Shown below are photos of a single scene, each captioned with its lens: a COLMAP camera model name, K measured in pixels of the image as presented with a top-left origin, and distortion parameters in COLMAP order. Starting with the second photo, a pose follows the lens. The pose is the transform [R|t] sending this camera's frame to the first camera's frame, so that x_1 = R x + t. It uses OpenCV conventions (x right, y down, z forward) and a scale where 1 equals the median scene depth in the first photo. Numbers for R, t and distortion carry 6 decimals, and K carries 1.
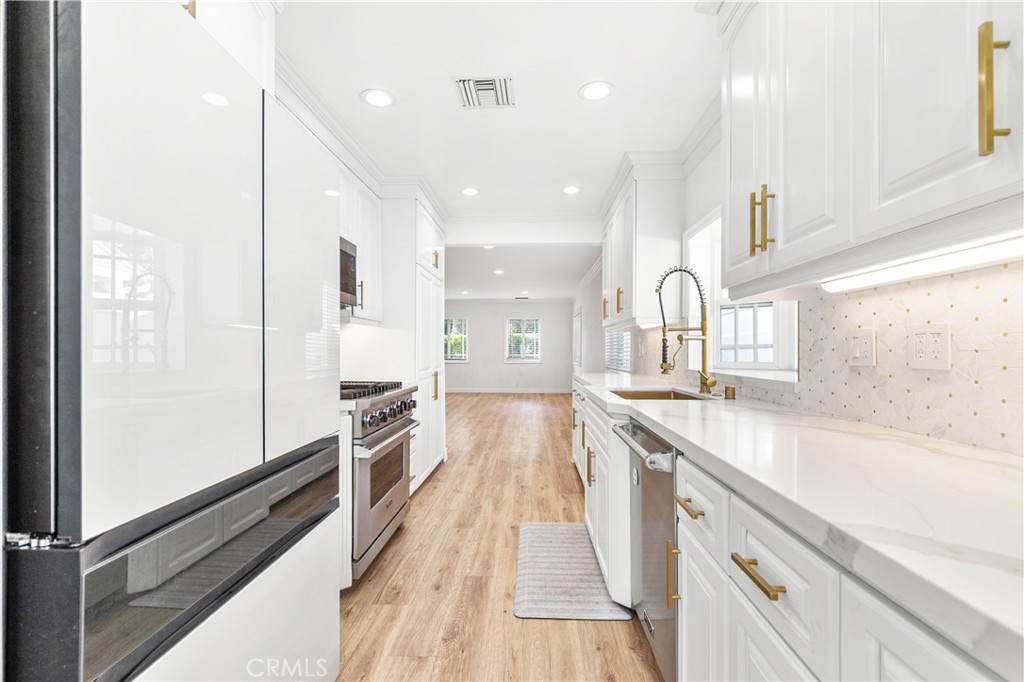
lens RADIAL K [[474.7, 0, 513.1], [0, 474.7, 345.8], [0, 0, 1]] dist [-0.000088, -0.000001]
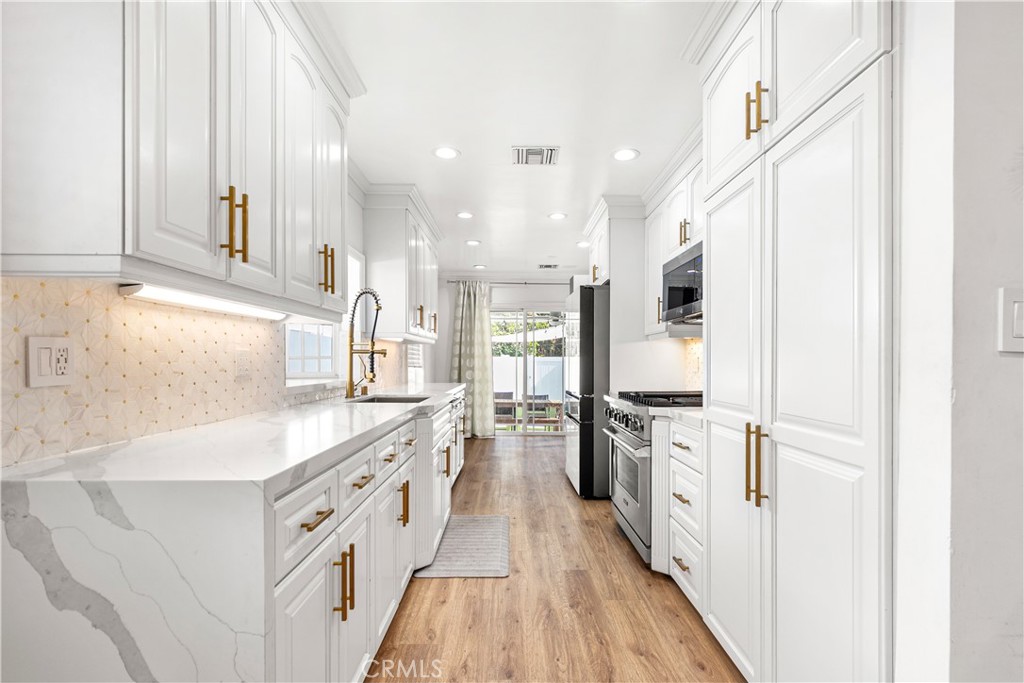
lens RADIAL K [[505.5, 0, 514.0], [0, 505.5, 347.9], [0, 0, 1]] dist [0.000150, 0.000007]
pose [[-0.998770, -0.001156, -0.049567, 0.054362], [0.000420, 0.999495, -0.031770, 0.012928], [0.049578, -0.031752, -0.998265, 2.070377]]
